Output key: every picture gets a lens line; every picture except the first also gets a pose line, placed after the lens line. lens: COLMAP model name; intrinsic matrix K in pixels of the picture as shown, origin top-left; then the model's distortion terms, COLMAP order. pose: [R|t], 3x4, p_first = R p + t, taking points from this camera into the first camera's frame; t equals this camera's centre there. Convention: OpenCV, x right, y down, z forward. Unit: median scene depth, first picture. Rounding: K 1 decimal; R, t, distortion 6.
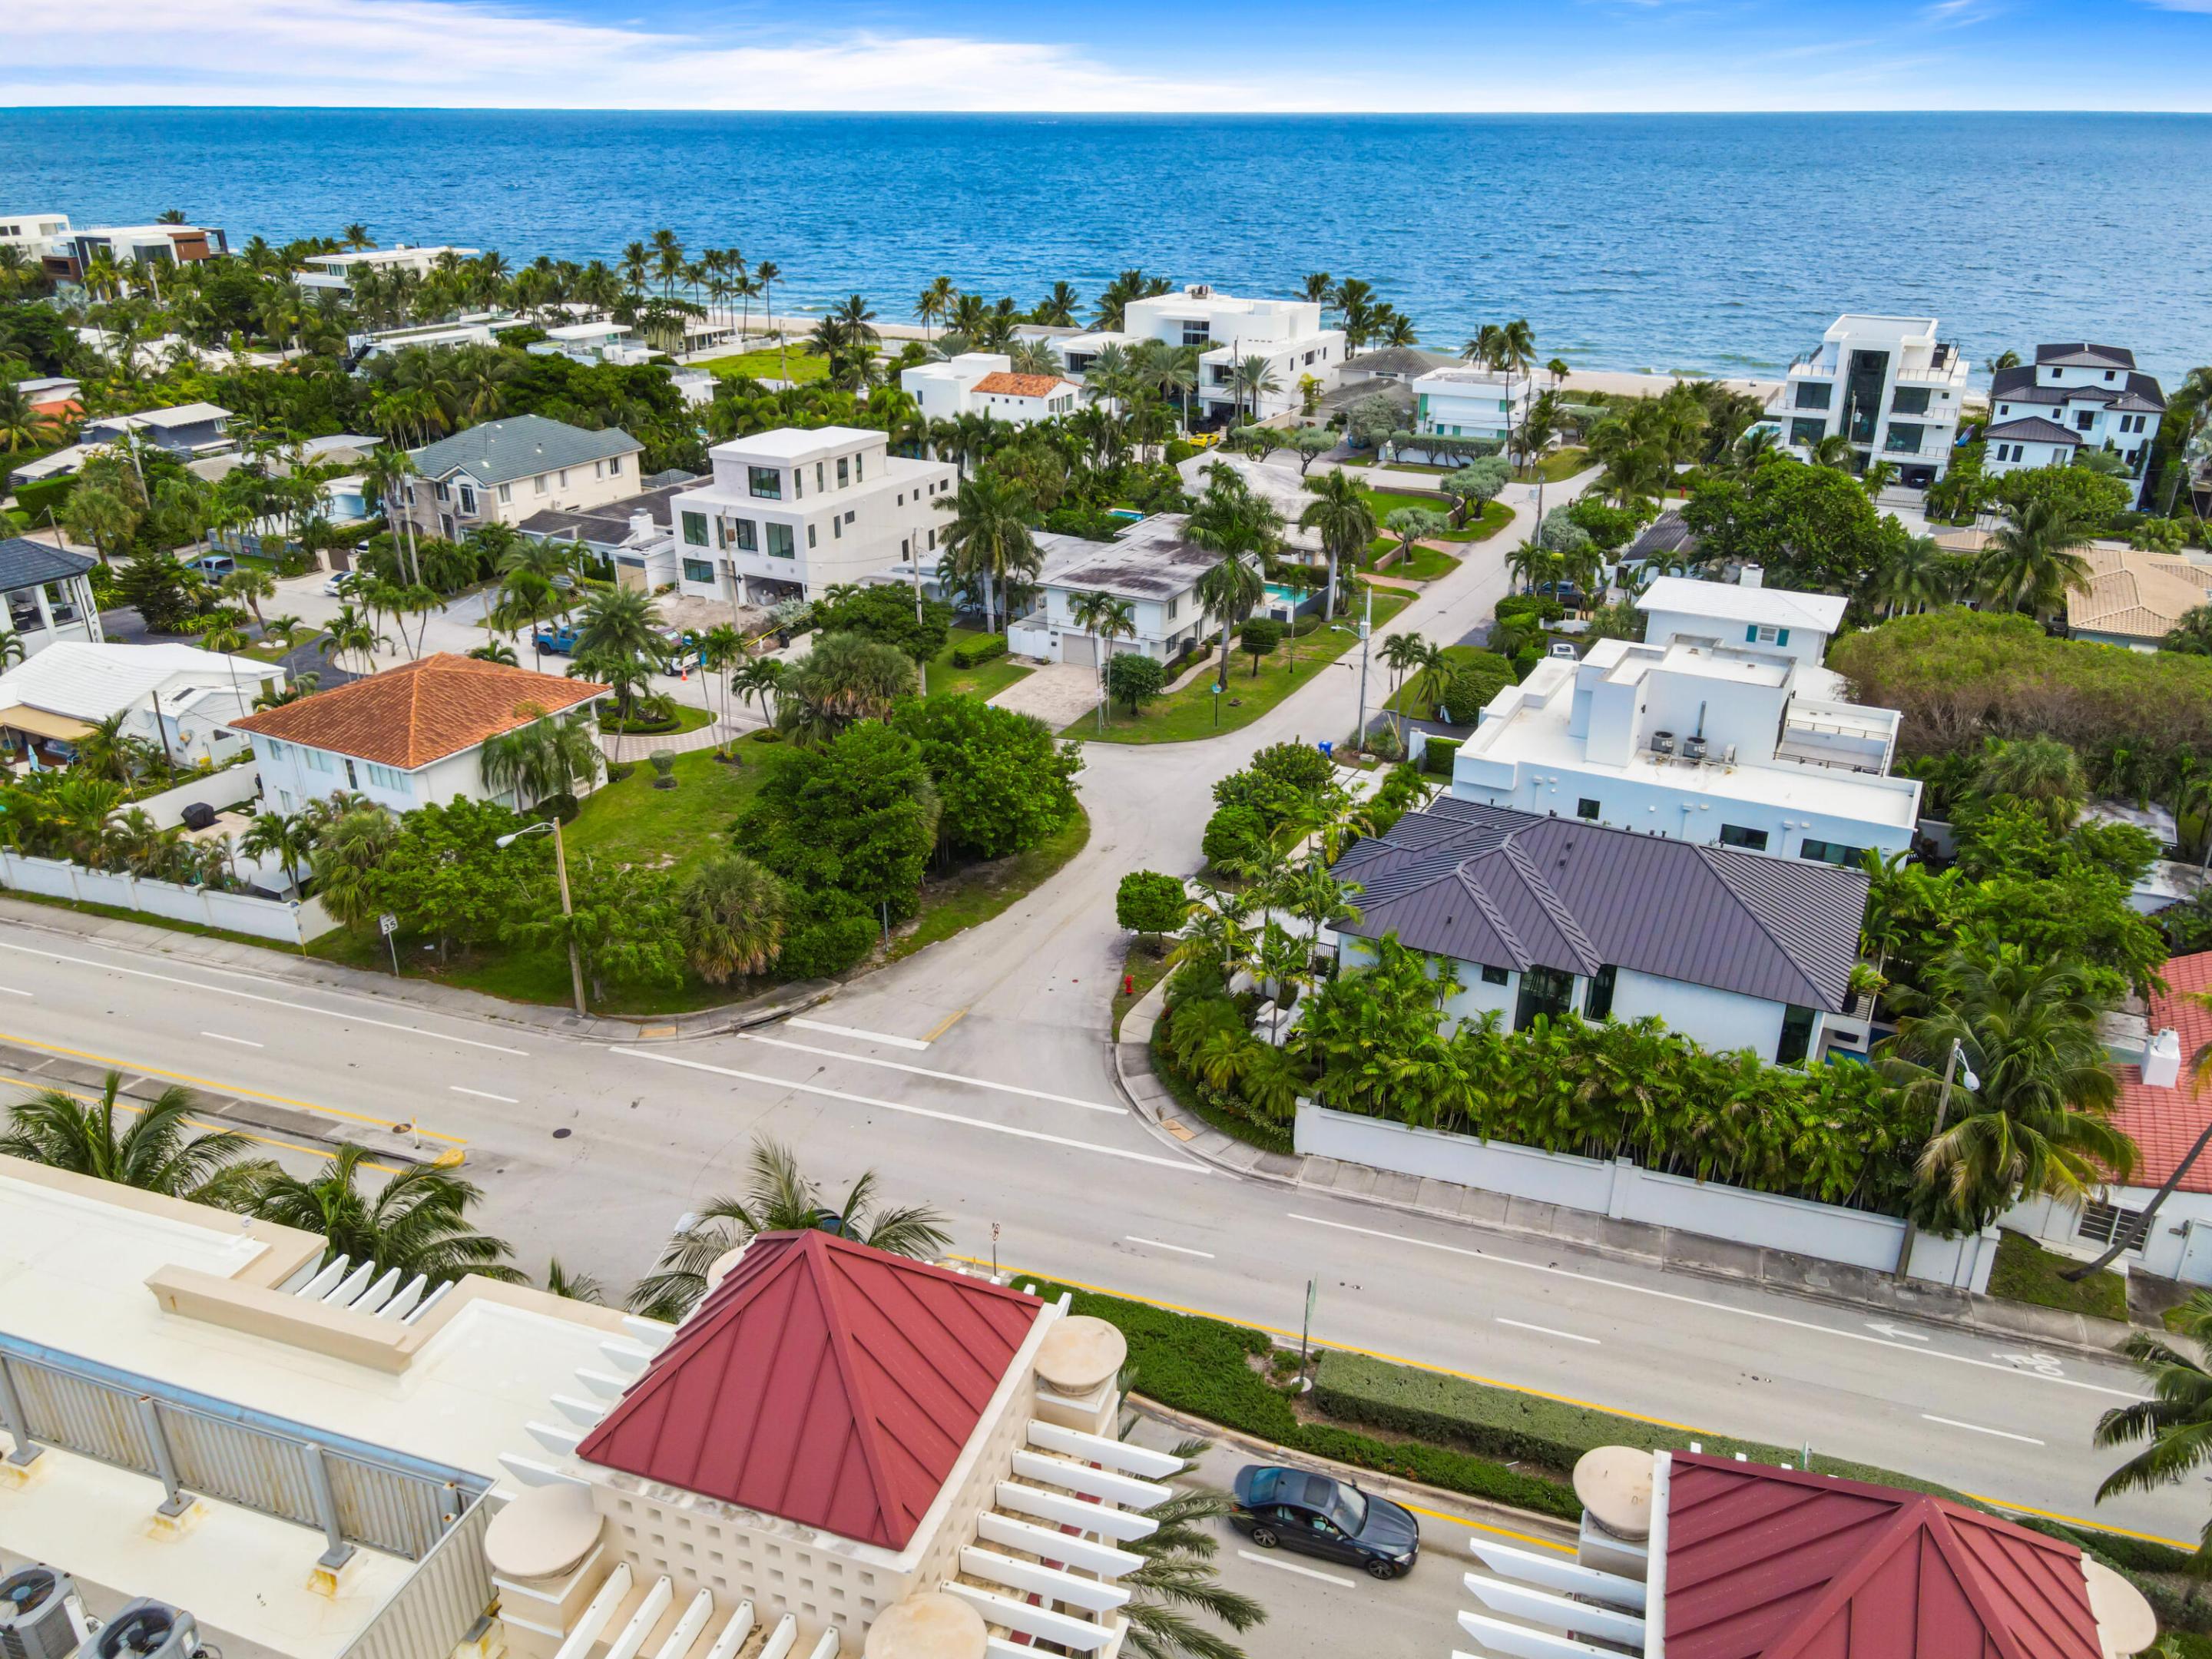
lens RADIAL K [[1643.6, 0, 1106.0], [0, 1643.6, 829.5], [0, 0, 1]] dist [-0.007206, 0.046870]
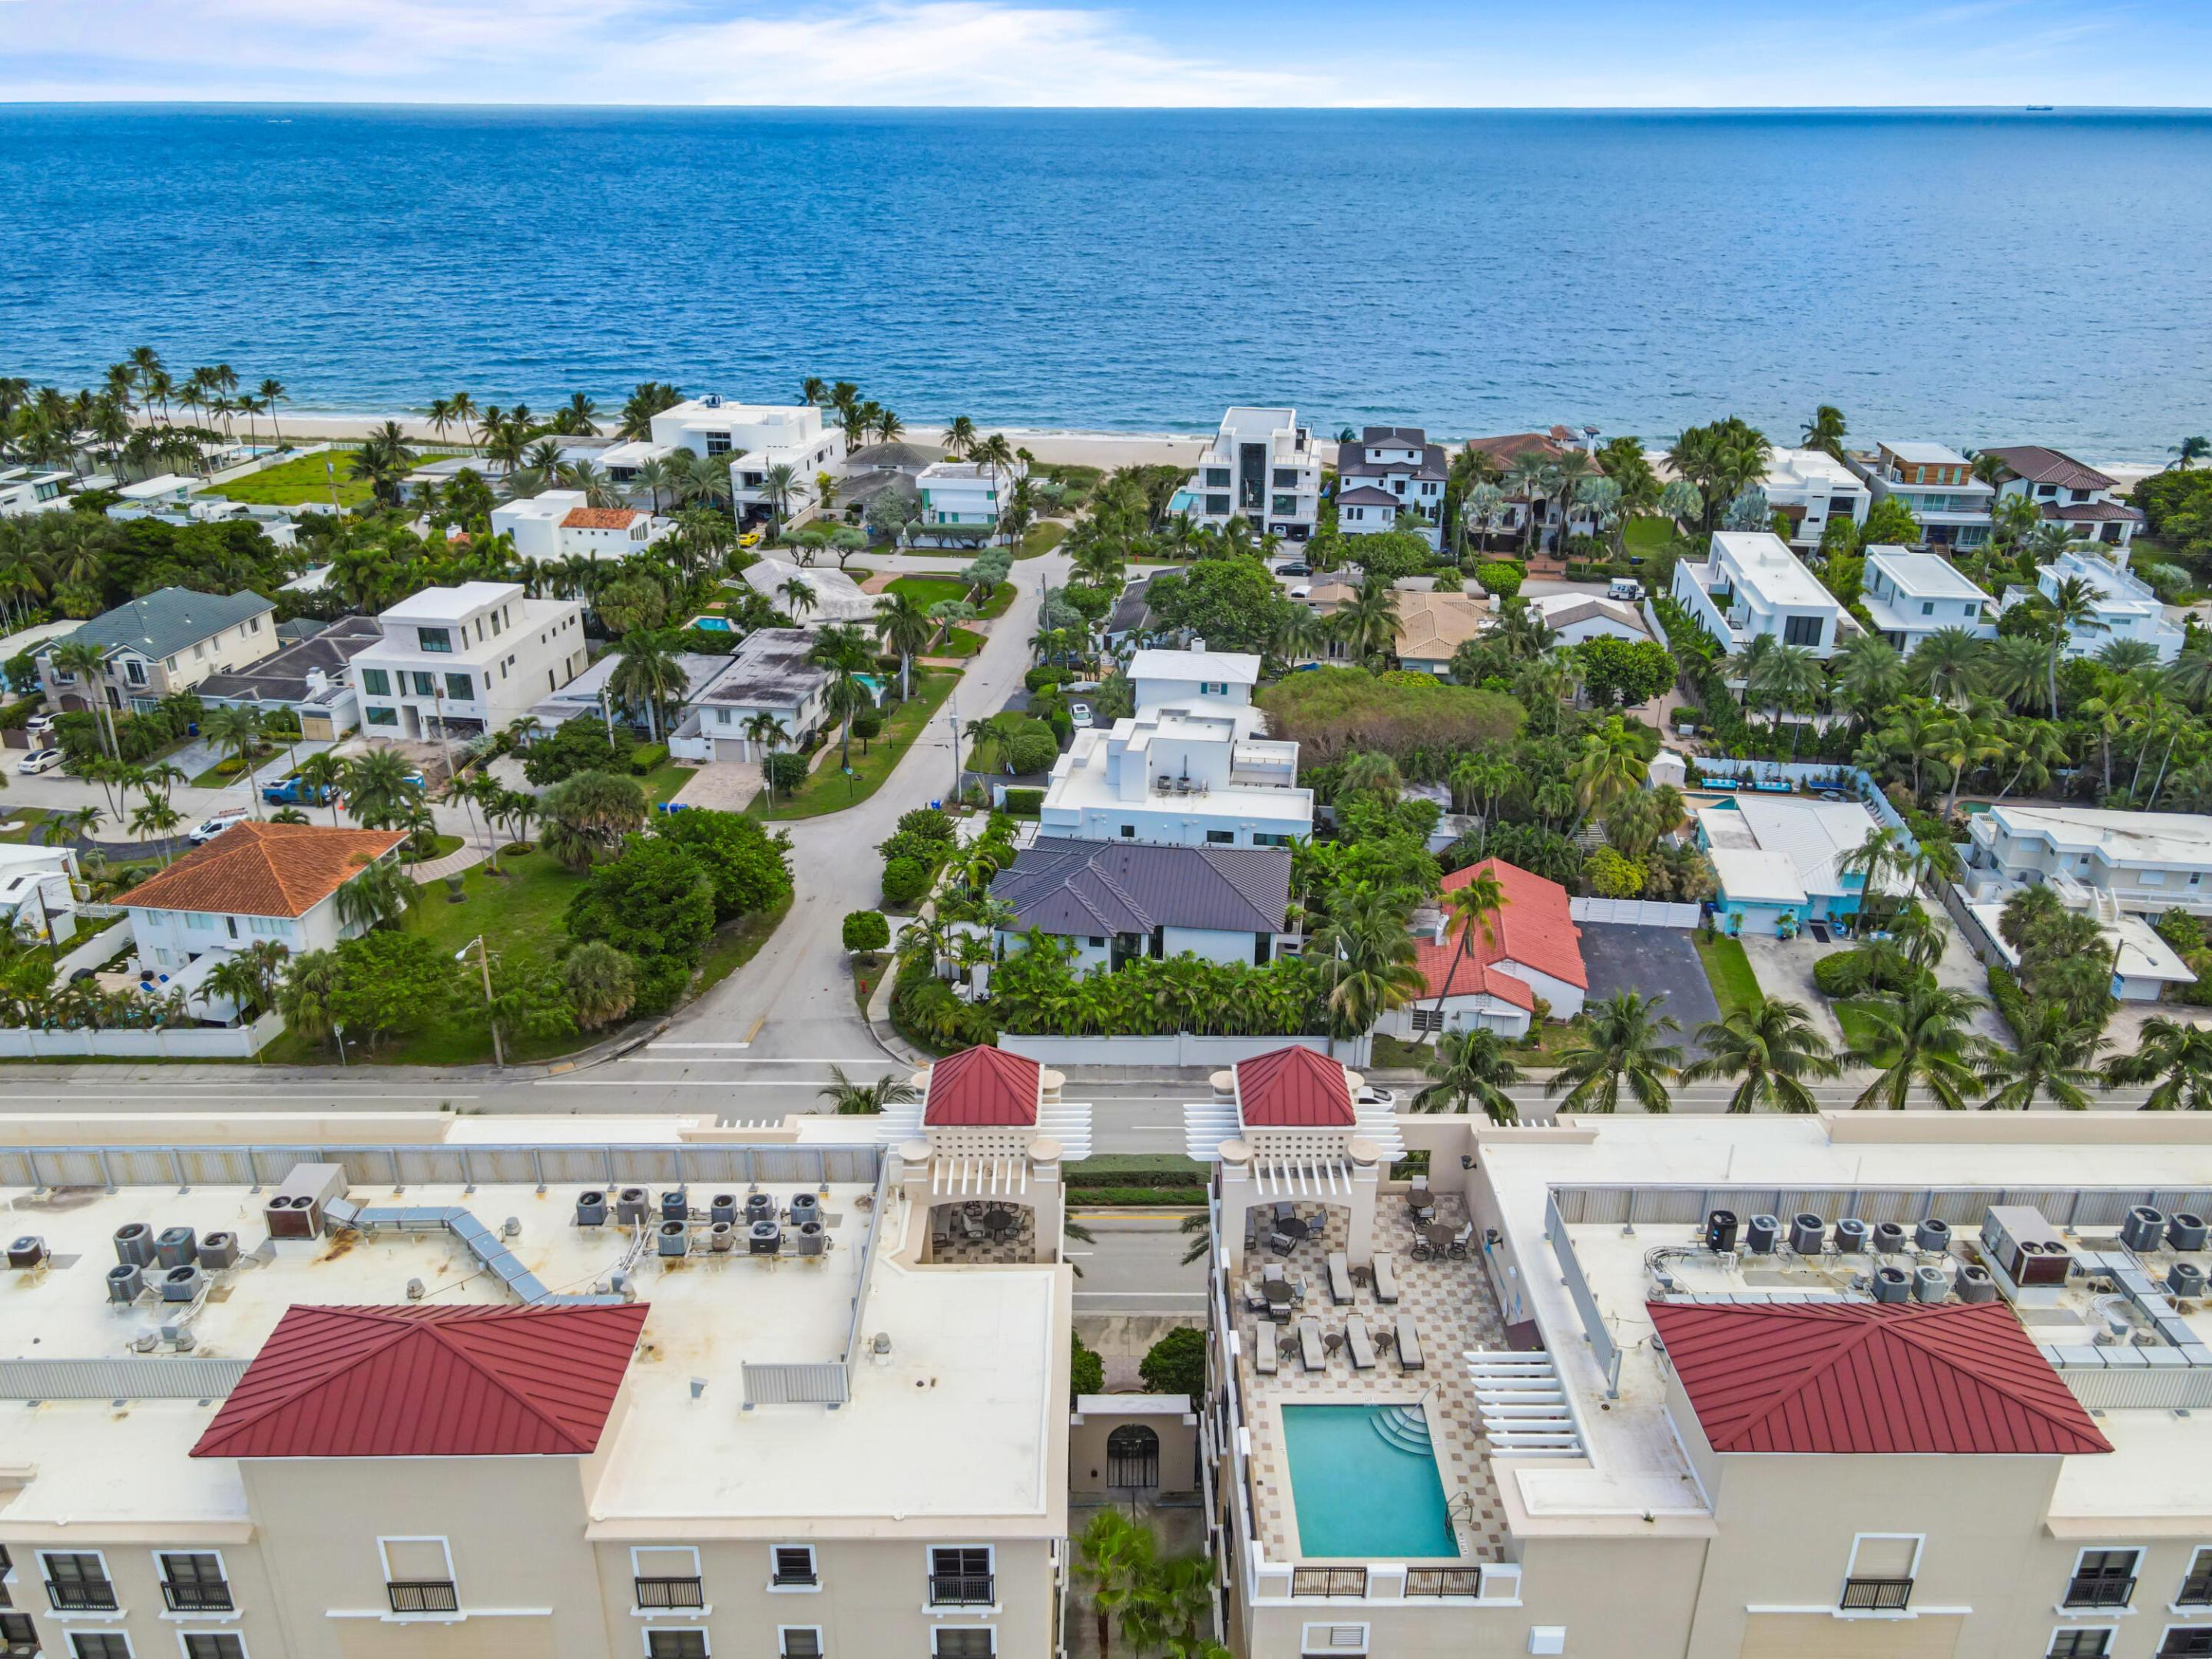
lens RADIAL K [[1643.6, 0, 1106.0], [0, 1643.6, 829.5], [0, 0, 1]] dist [-0.007206, 0.046870]
pose [[0.944328, -0.133838, 0.300553, -0.154674], [0.133999, 0.990776, 0.020178, -0.037072], [-0.300482, 0.021219, 0.953552, -0.387840]]
